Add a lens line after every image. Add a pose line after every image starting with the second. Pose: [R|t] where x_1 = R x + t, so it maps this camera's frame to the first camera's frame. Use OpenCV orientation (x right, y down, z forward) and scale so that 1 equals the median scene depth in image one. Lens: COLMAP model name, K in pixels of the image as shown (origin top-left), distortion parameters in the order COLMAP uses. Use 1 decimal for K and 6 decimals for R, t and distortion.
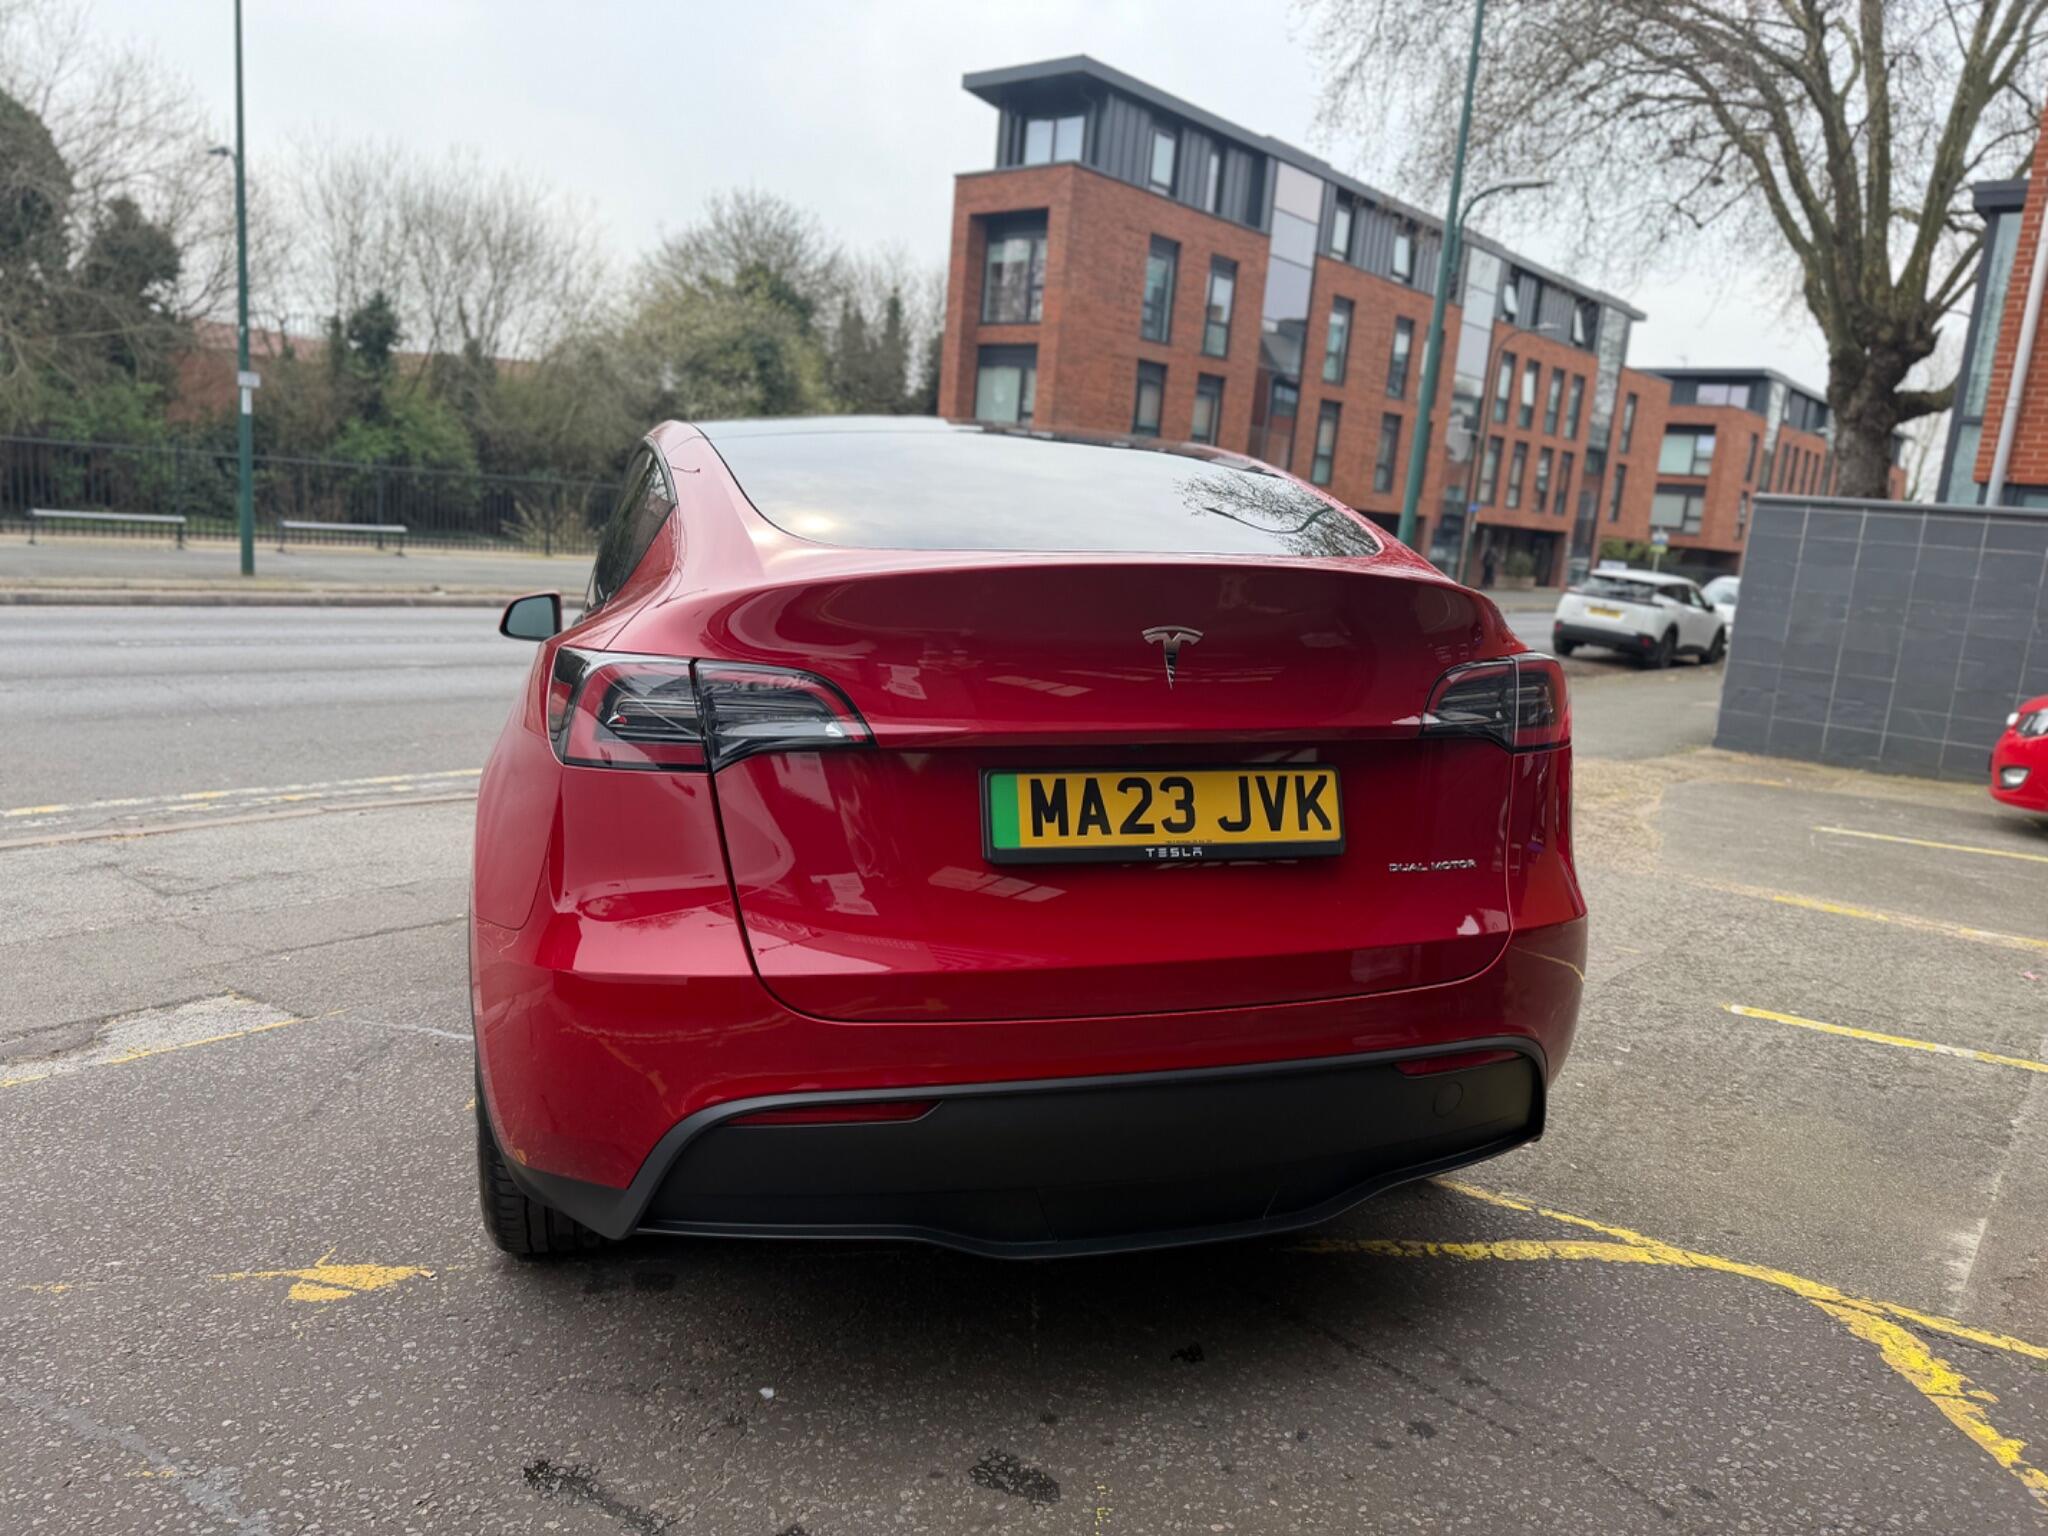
lens RADIAL K [[1439.4, 0, 1013.8], [0, 1439.4, 763.2], [0, 0, 1]] dist [0.074286, -0.099459]
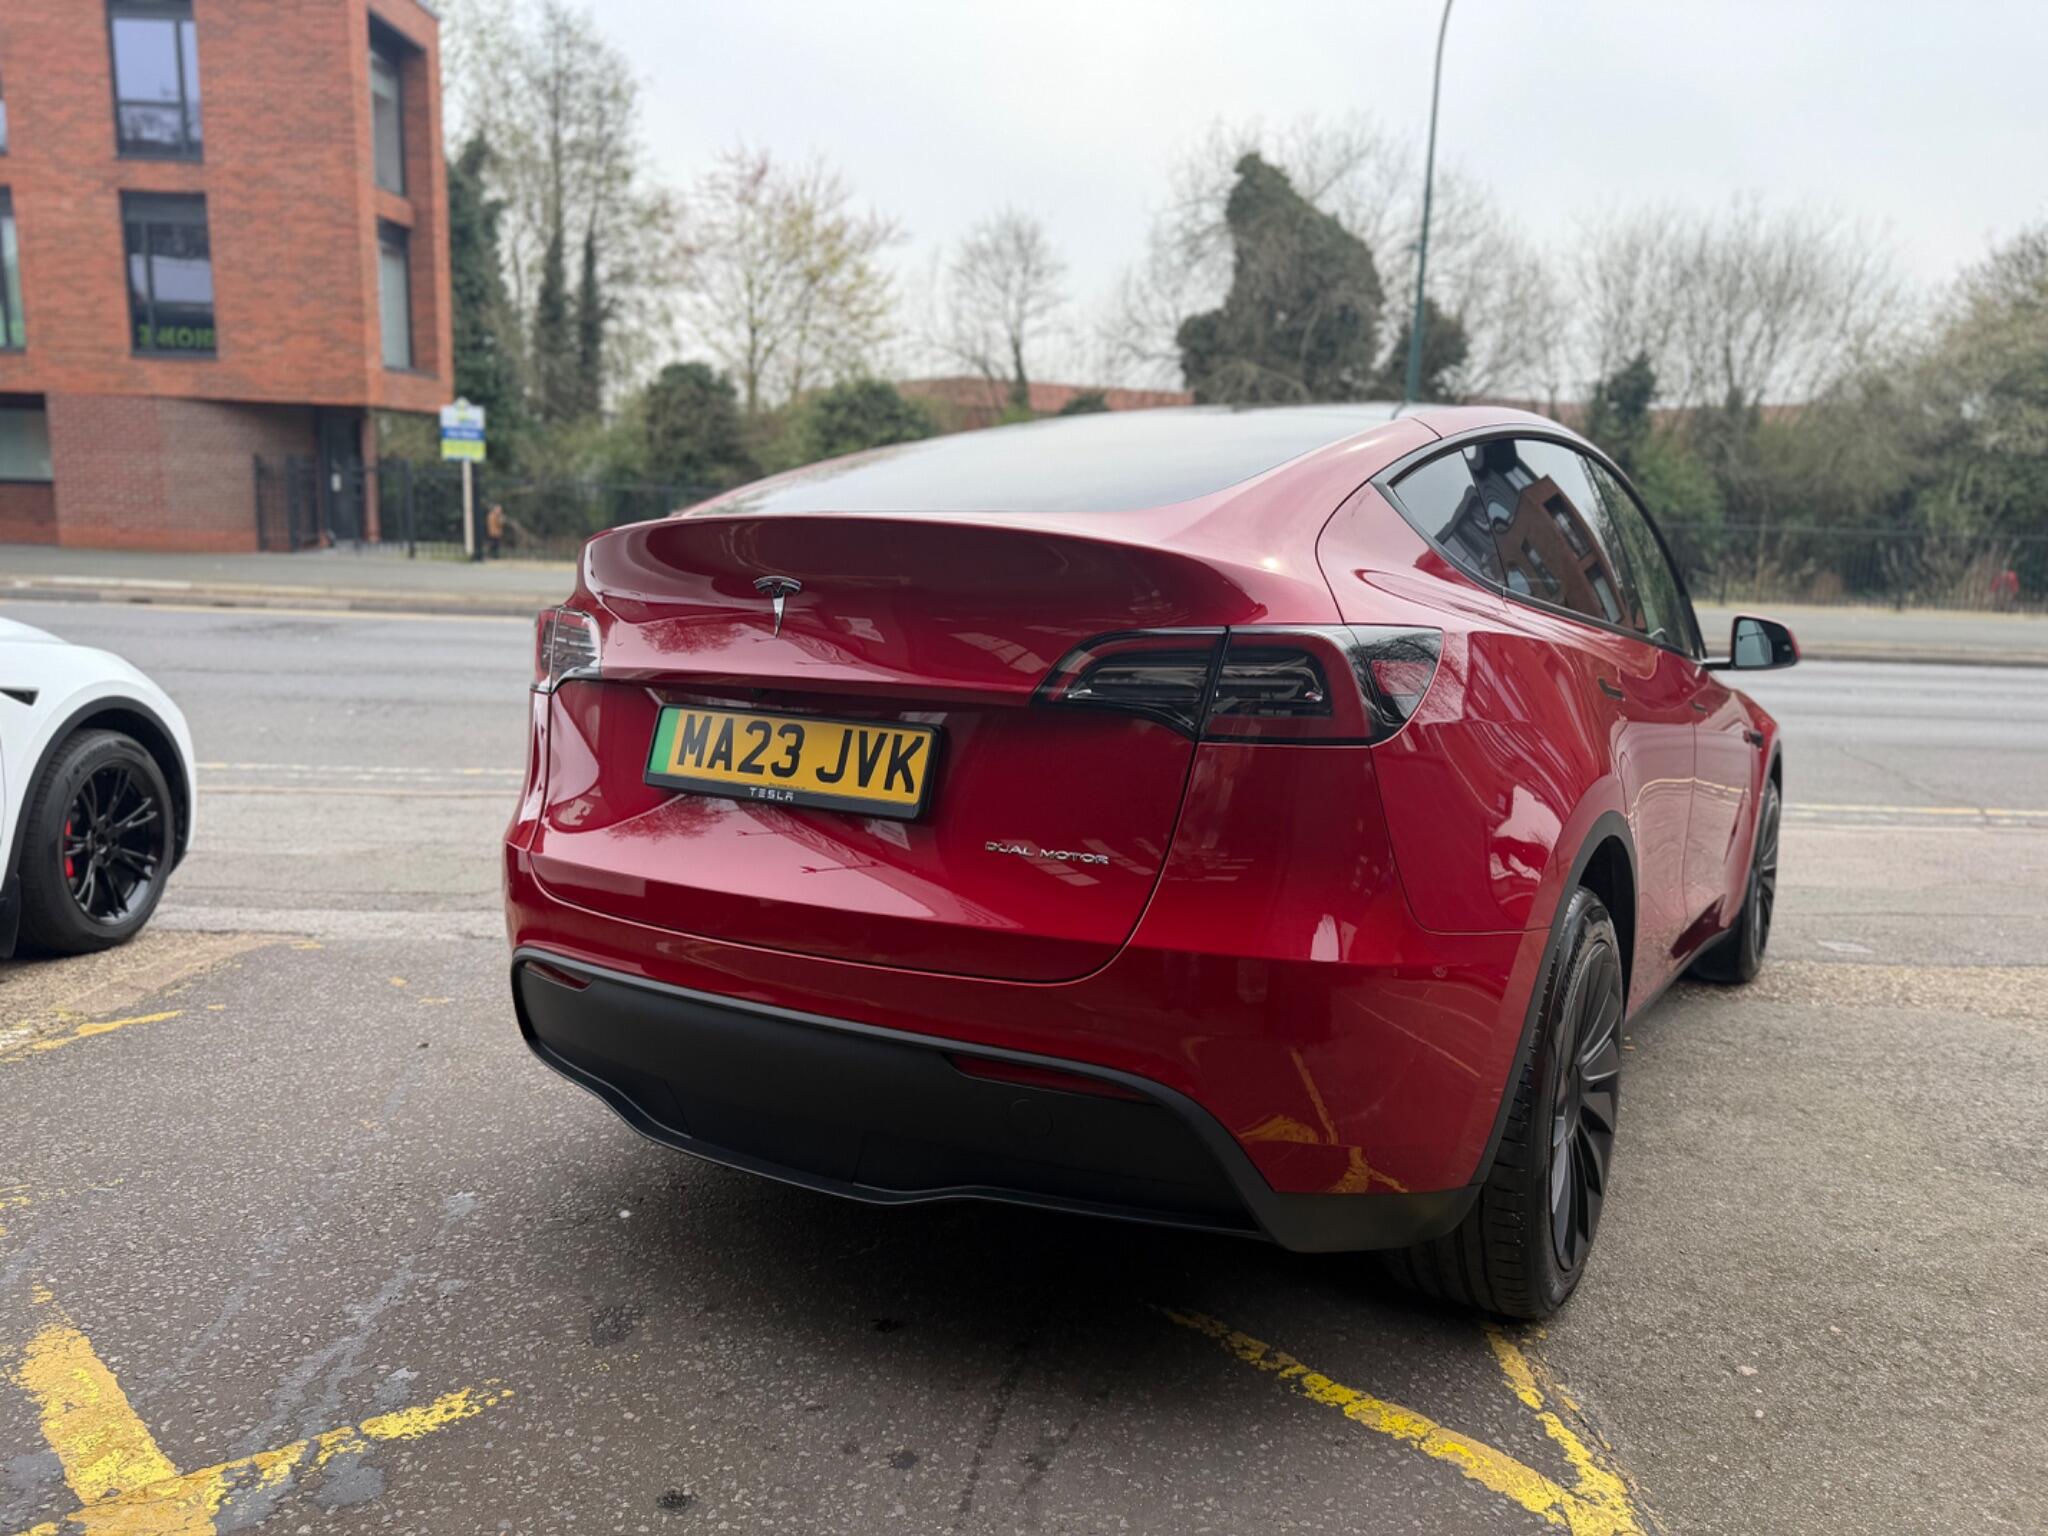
lens RADIAL K [[1445.1, 0, 1022.0], [0, 1445.1, 769.5], [0, 0, 1]] dist [0.004969, -0.003723]
pose [[0.673136, 0.082979, -0.734848, 0.049207], [-0.108264, 0.994036, 0.013074, 0.000552], [0.731551, 0.070757, 0.678106, 0.021340]]
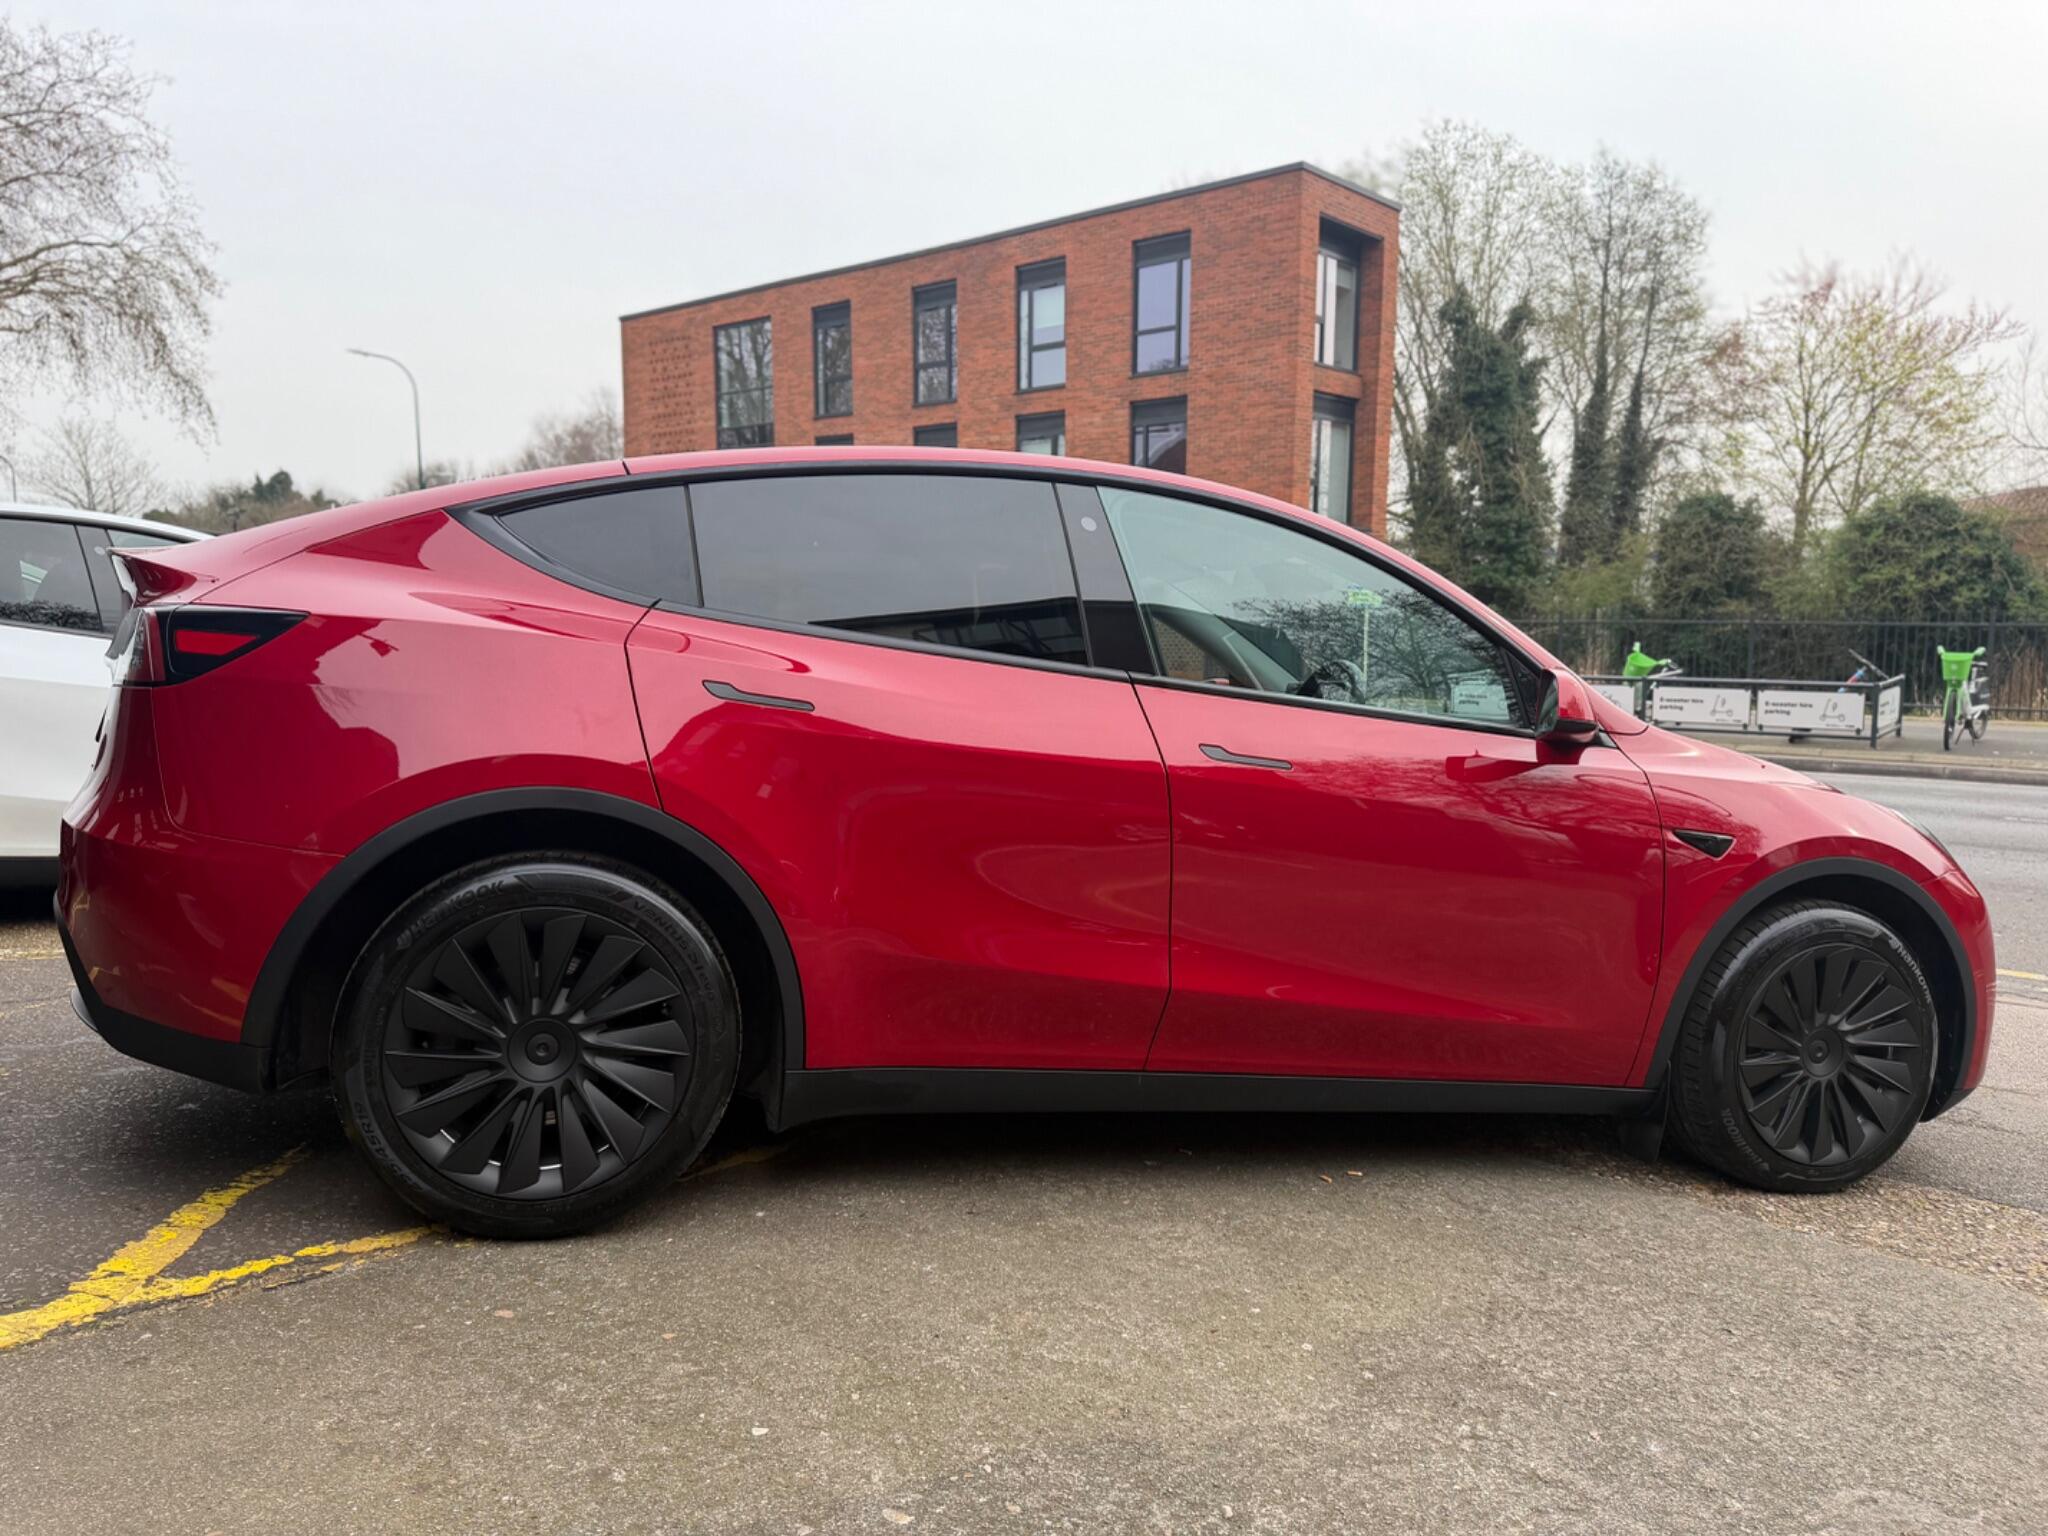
lens RADIAL K [[1416.5, 0, 1025.4], [0, 1416.5, 809.2], [0, 0, 1]] dist [0.061219, -0.079548]
pose [[0.013717, 0.050140, -0.998648, 0.086679], [-0.176204, 0.983234, 0.046945, -0.005412], [0.984258, 0.175321, 0.022322, 0.097836]]
